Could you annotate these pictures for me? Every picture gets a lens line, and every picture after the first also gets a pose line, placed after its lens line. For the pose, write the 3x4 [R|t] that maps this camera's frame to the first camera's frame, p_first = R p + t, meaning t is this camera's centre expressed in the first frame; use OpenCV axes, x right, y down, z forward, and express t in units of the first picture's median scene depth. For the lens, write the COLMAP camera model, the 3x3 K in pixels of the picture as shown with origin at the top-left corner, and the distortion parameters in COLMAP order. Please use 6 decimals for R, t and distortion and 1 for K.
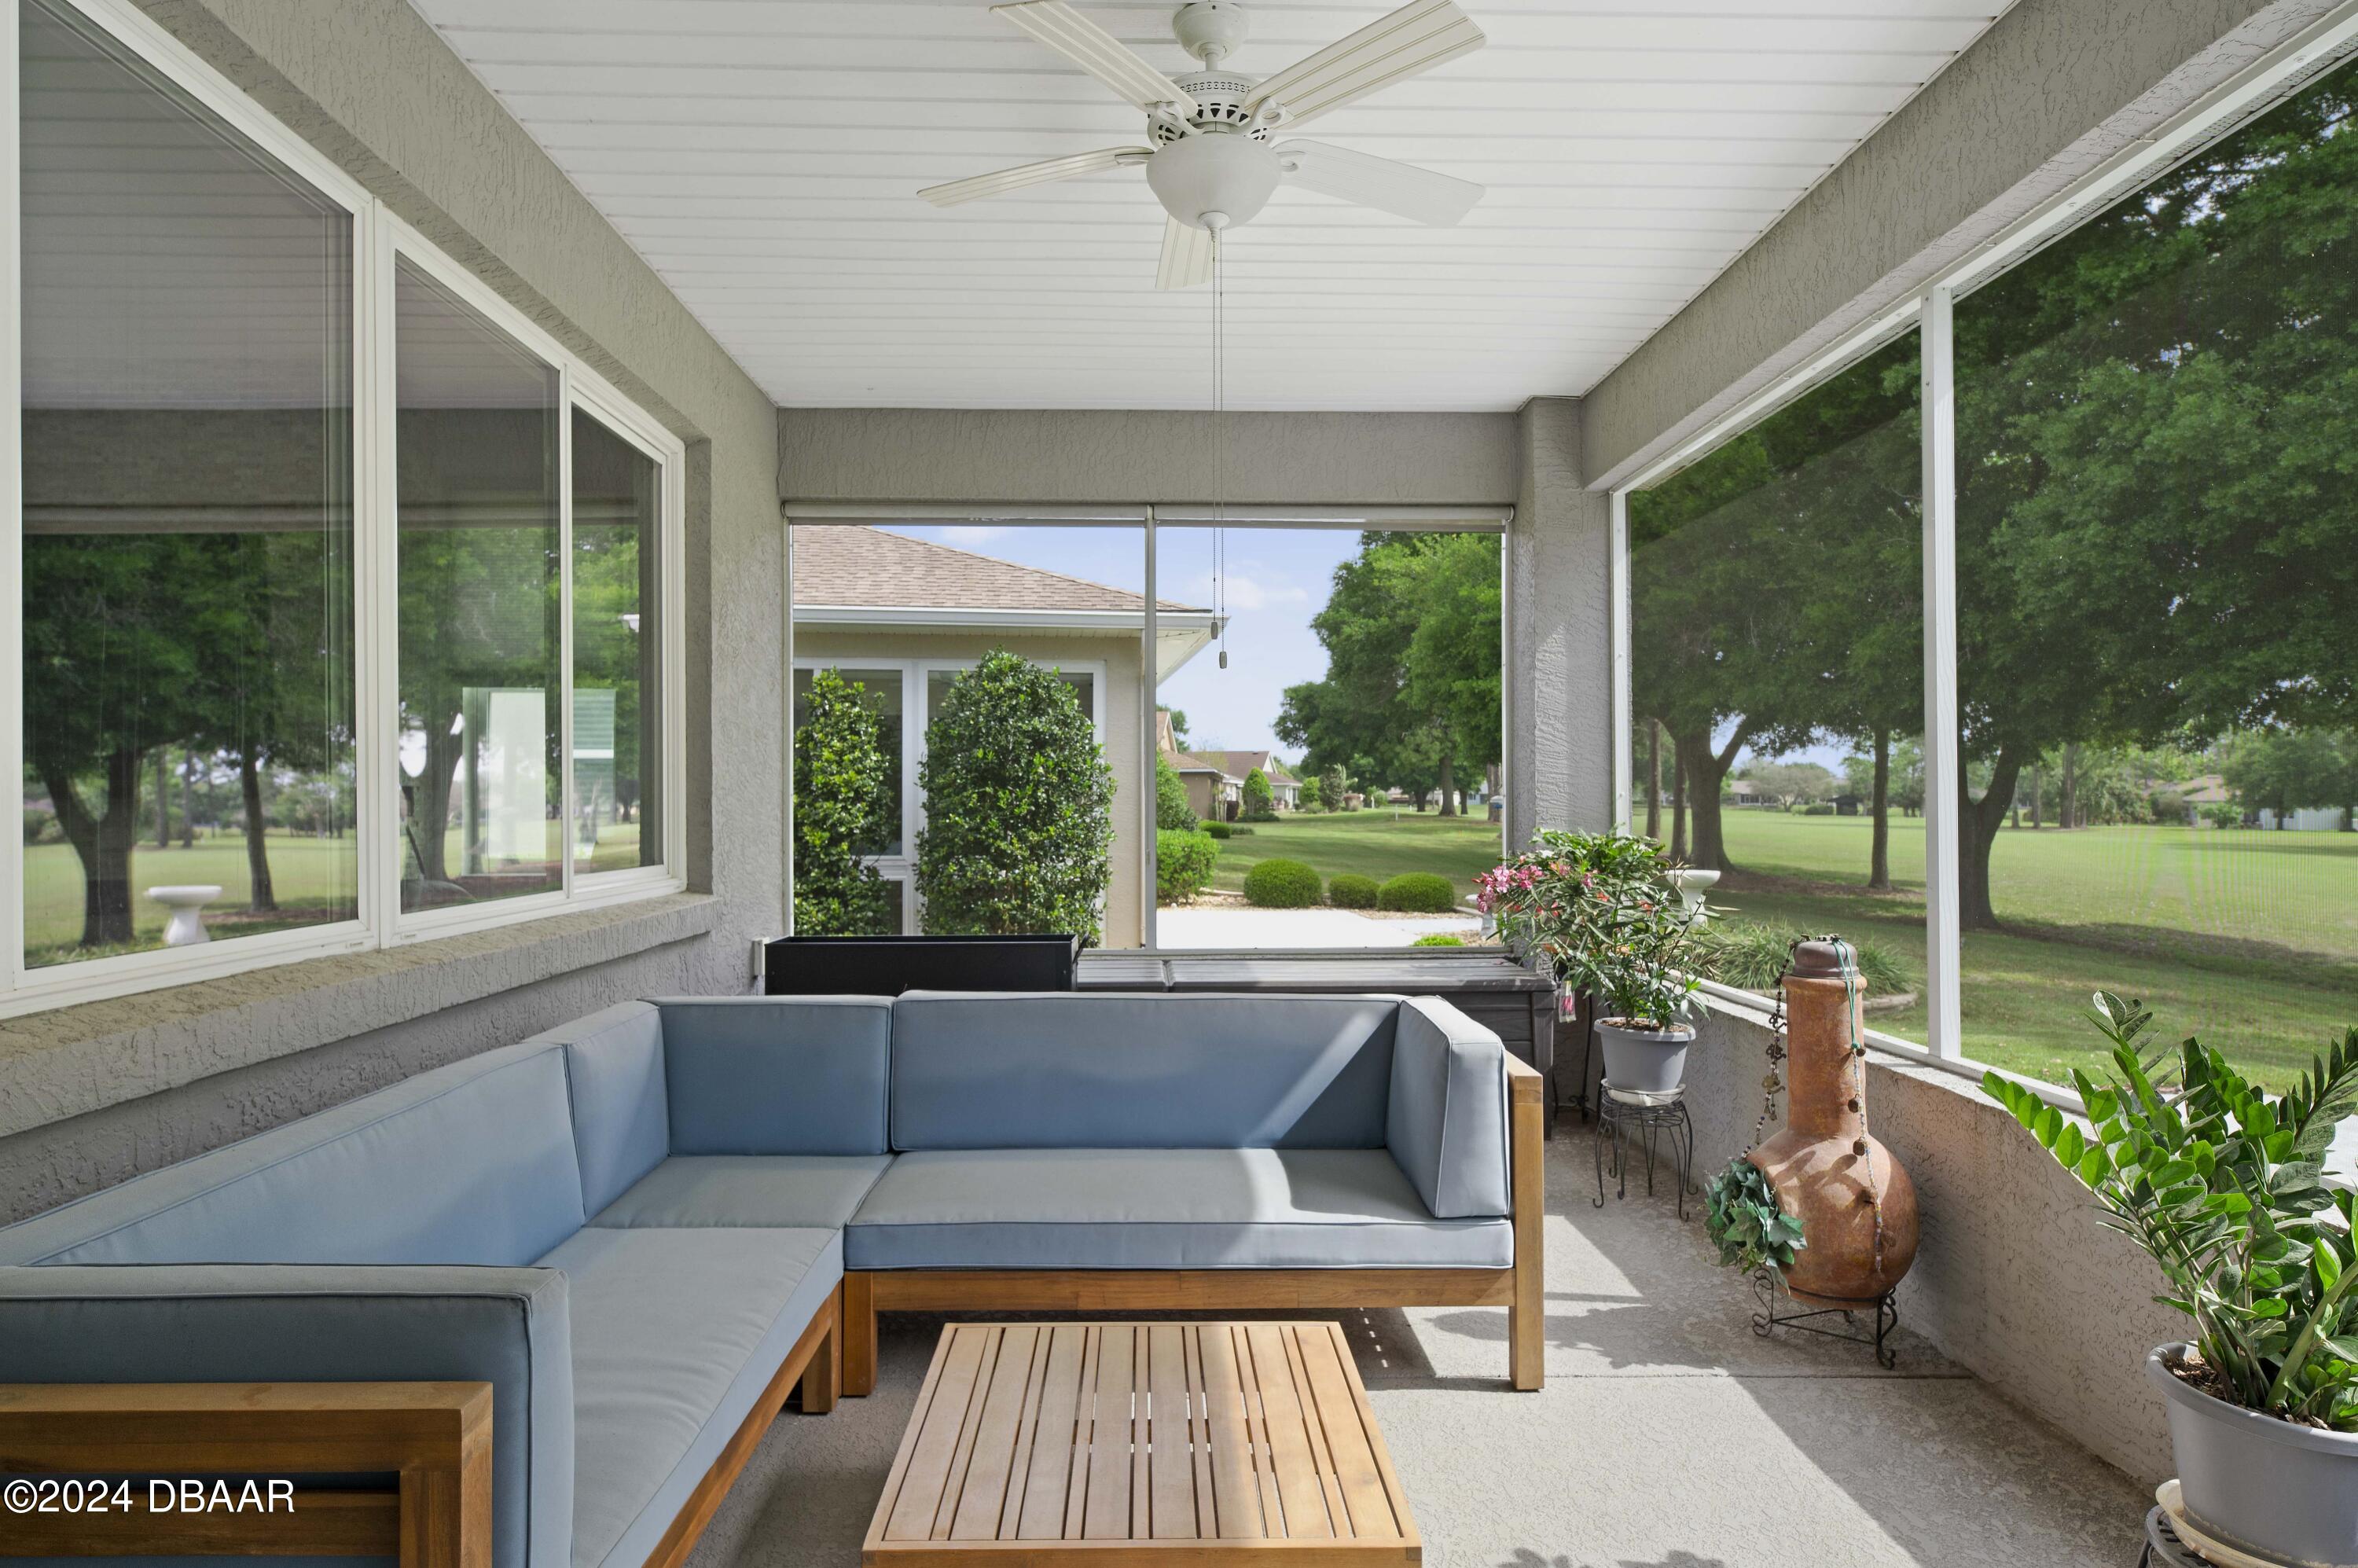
lens RADIAL K [[1304.8, 0, 1181.2], [0, 1304.8, 803.0], [0, 0, 1]] dist [0.006380, -0.002350]
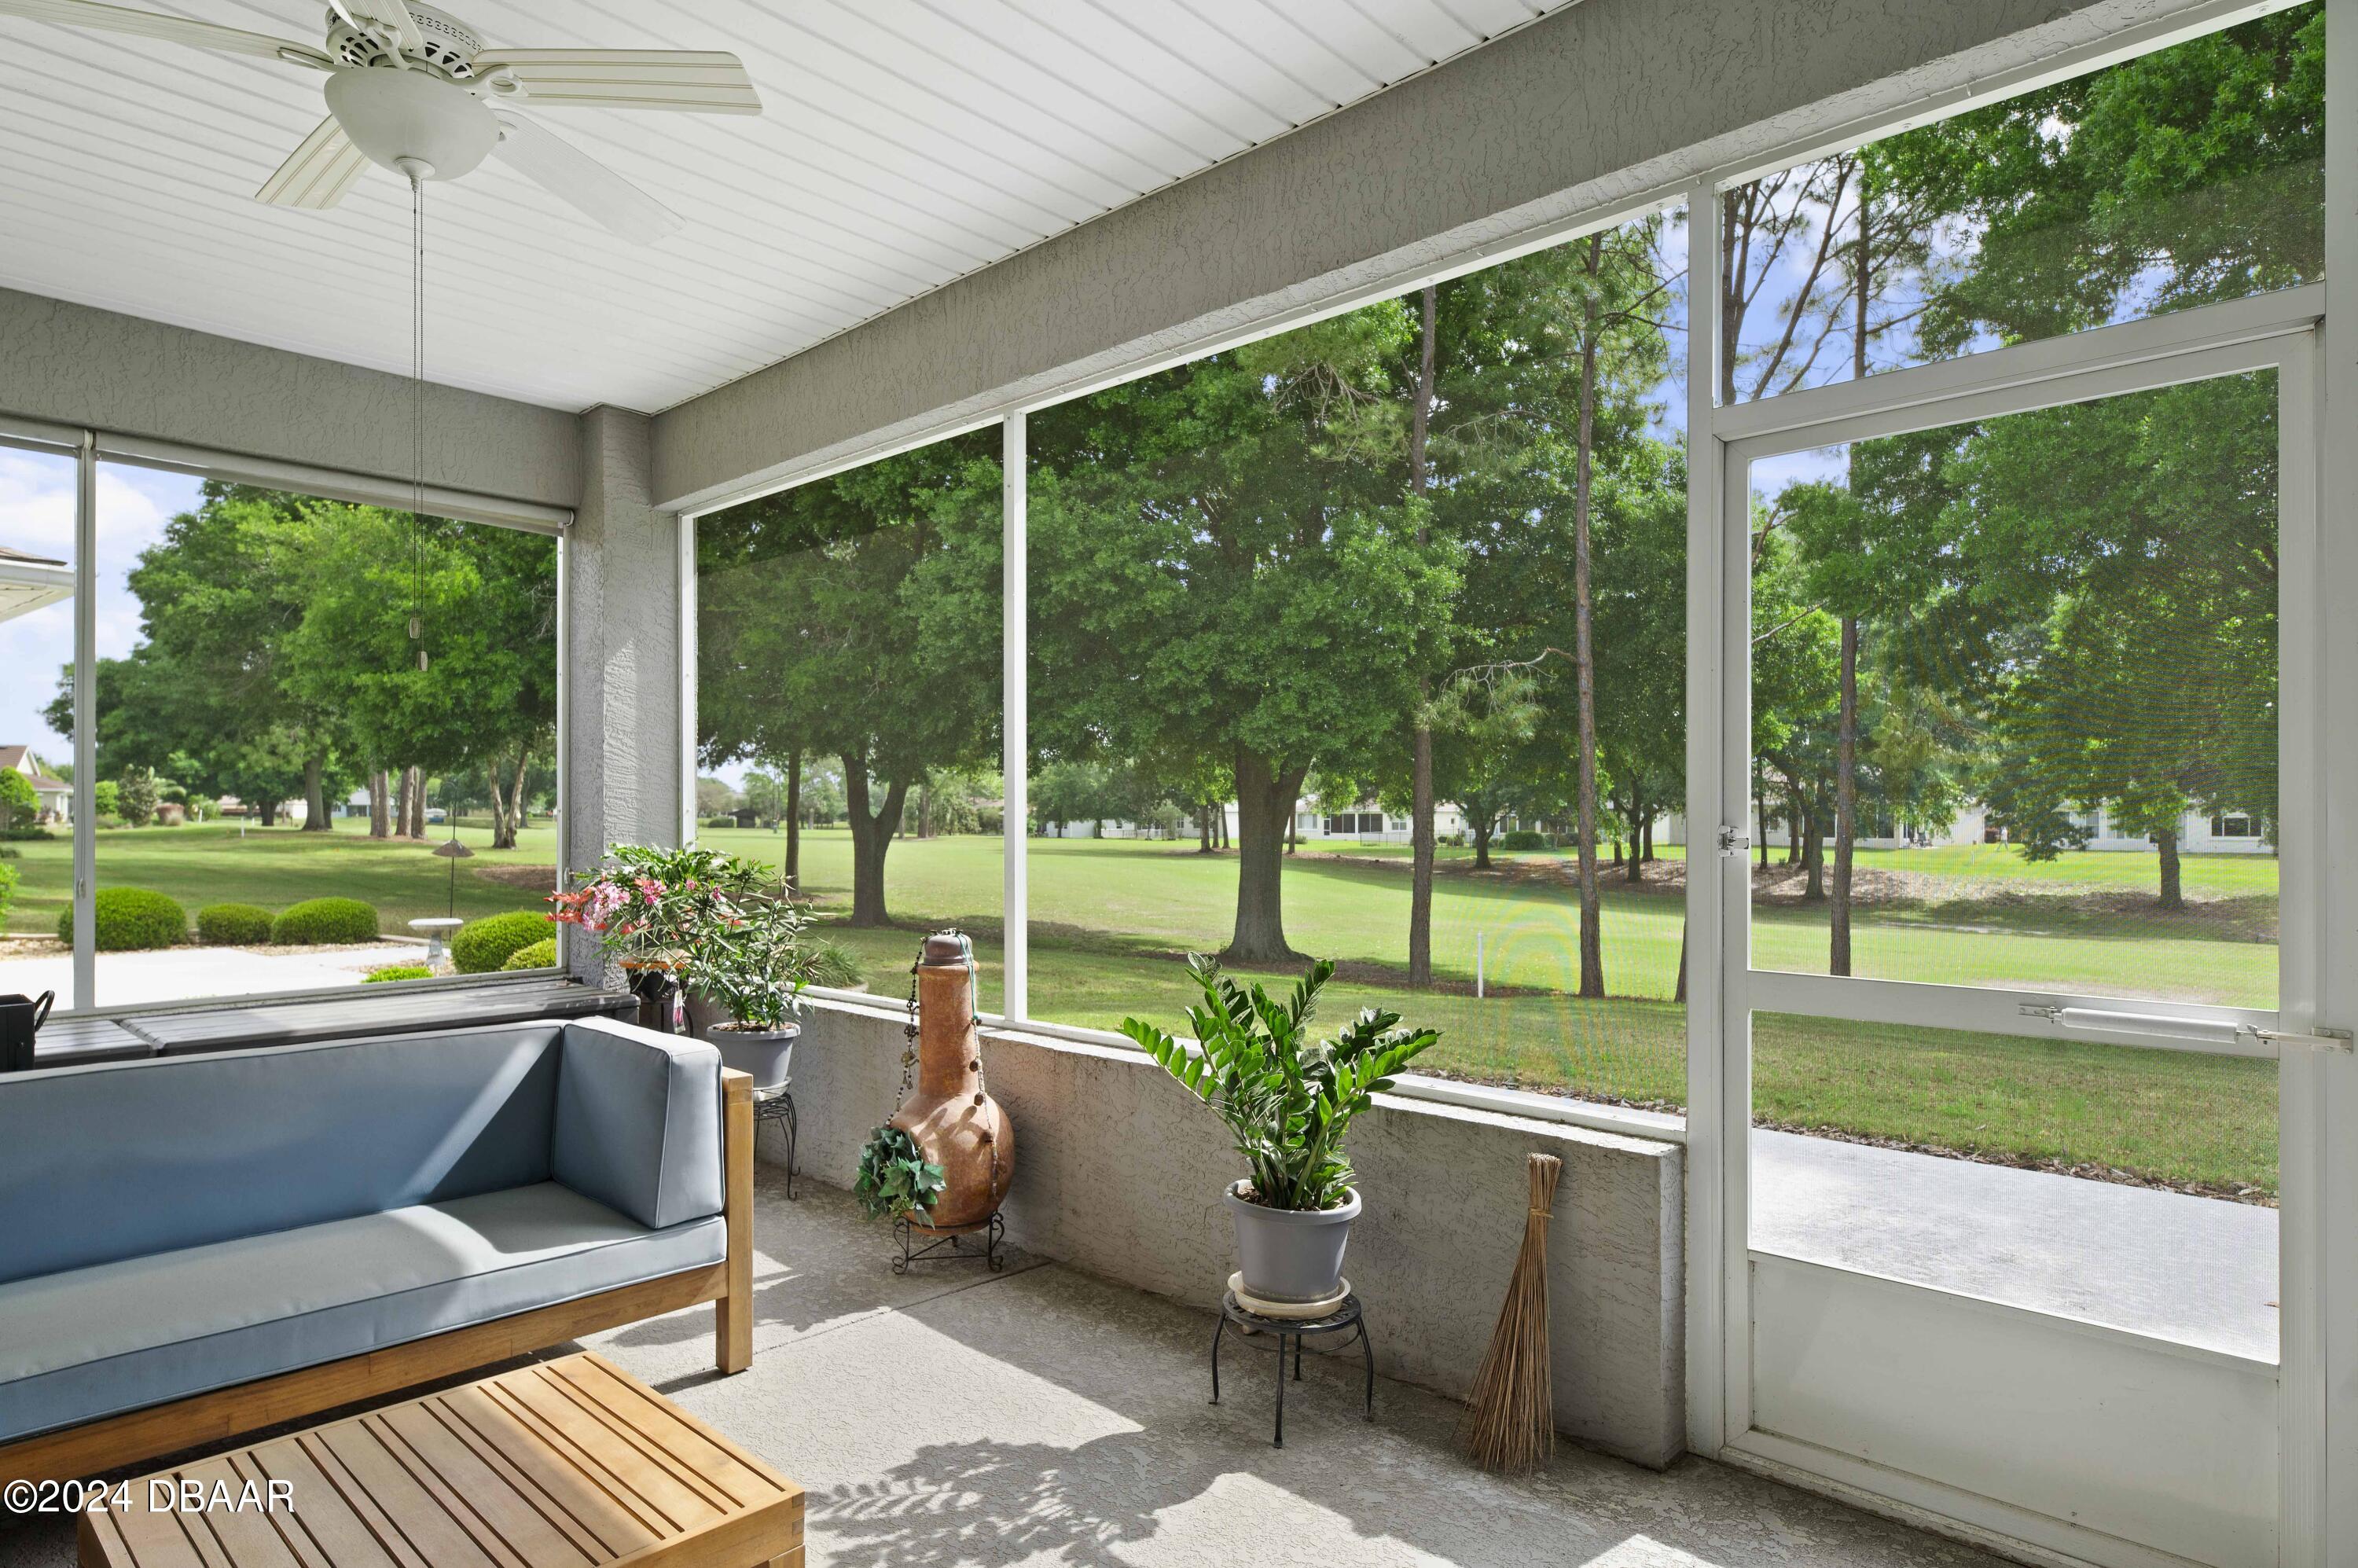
lens RADIAL K [[1315.9, 0, 1177.4], [0, 1315.9, 828.5], [0, 0, 1]] dist [0.001052, -0.000739]
pose [[0.702722, -0.004439, 0.711451, -0.197105], [-0.002269, 0.999961, 0.008481, -0.002713], [-0.711461, -0.007574, 0.702685, -0.004295]]
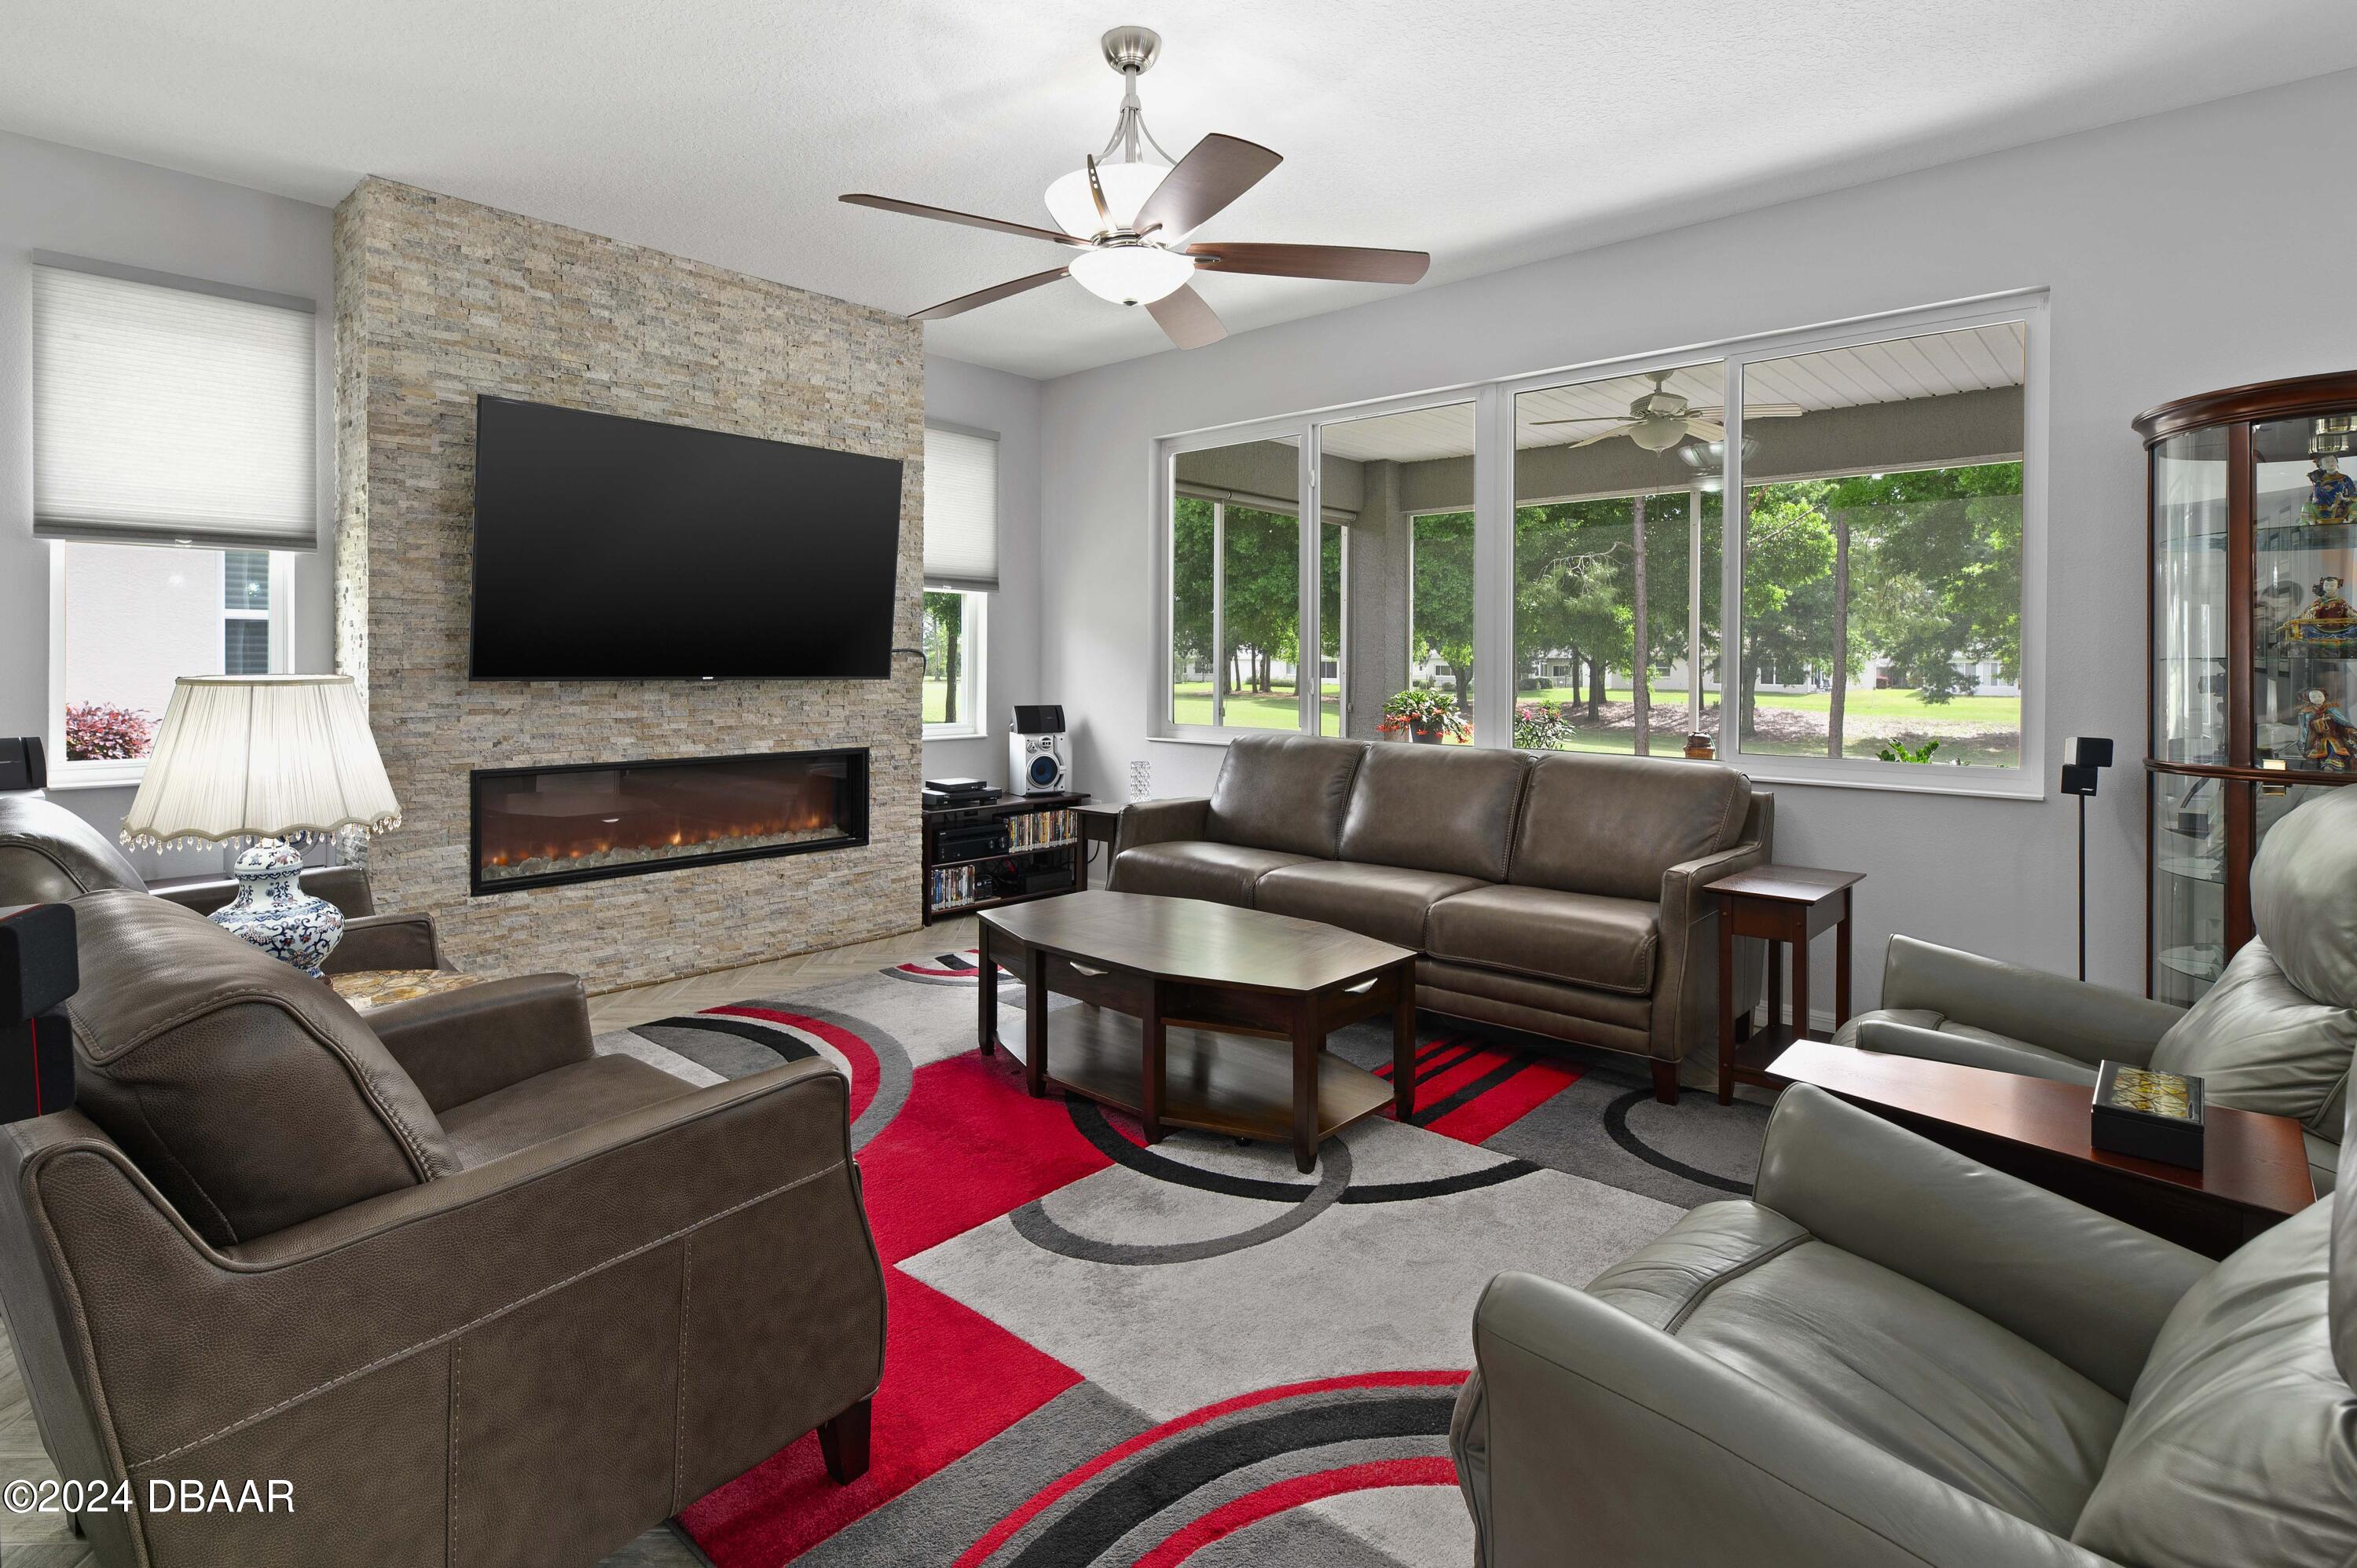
lens RADIAL K [[1161.9, 0, 1150.3], [0, 1161.9, 673.2], [0, 0, 1]] dist [-0.001543, -0.000928]
pose [[0.700379, -0.001461, 0.713770, -1.632281], [-0.007181, 0.999933, 0.009092, -0.022603], [-0.713736, -0.011493, 0.700321, 0.082079]]
